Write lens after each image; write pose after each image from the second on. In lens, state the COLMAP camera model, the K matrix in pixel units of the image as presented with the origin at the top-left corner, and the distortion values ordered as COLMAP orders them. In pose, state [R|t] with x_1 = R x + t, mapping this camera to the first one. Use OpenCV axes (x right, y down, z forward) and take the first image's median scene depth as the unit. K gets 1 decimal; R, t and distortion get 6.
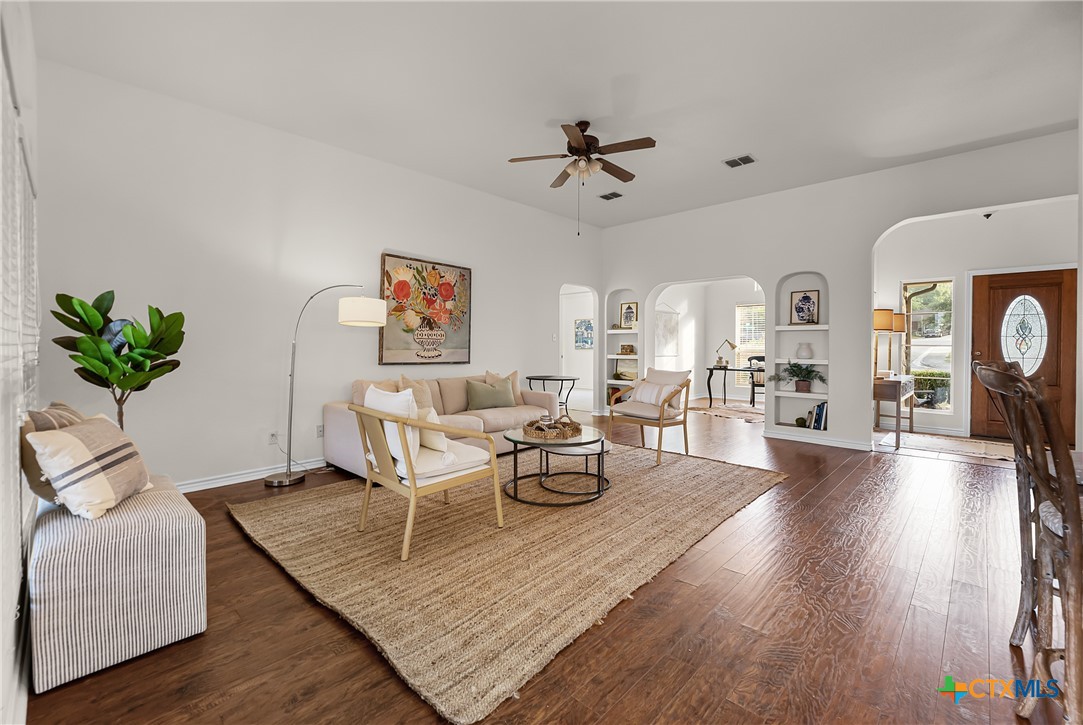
lens RADIAL K [[455.8, 0, 536.0], [0, 455.8, 356.7], [0, 0, 1]] dist [-0.005982, 0.000963]
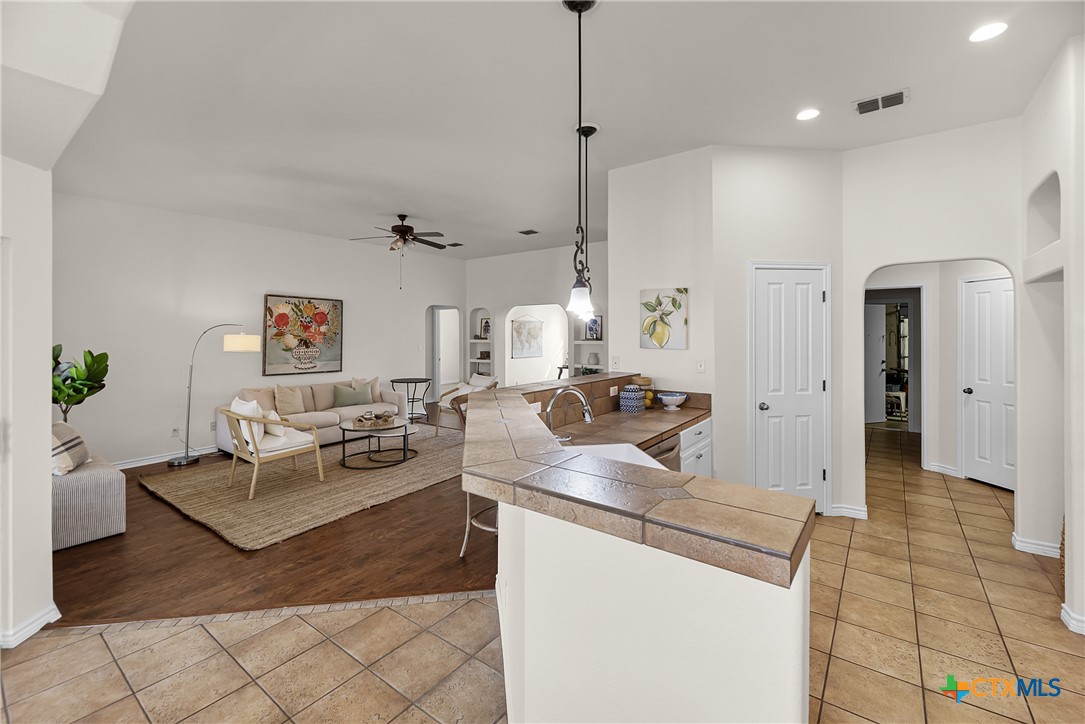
lens RADIAL K [[456.7, 0, 551.3], [0, 456.7, 334.2], [0, 0, 1]] dist [-0.005982, 0.000963]
pose [[0.990086, -0.002959, 0.140432, 0.305968], [0.005456, 0.999834, -0.017402, -0.074913], [-0.140357, 0.017995, 0.989937, -0.452918]]
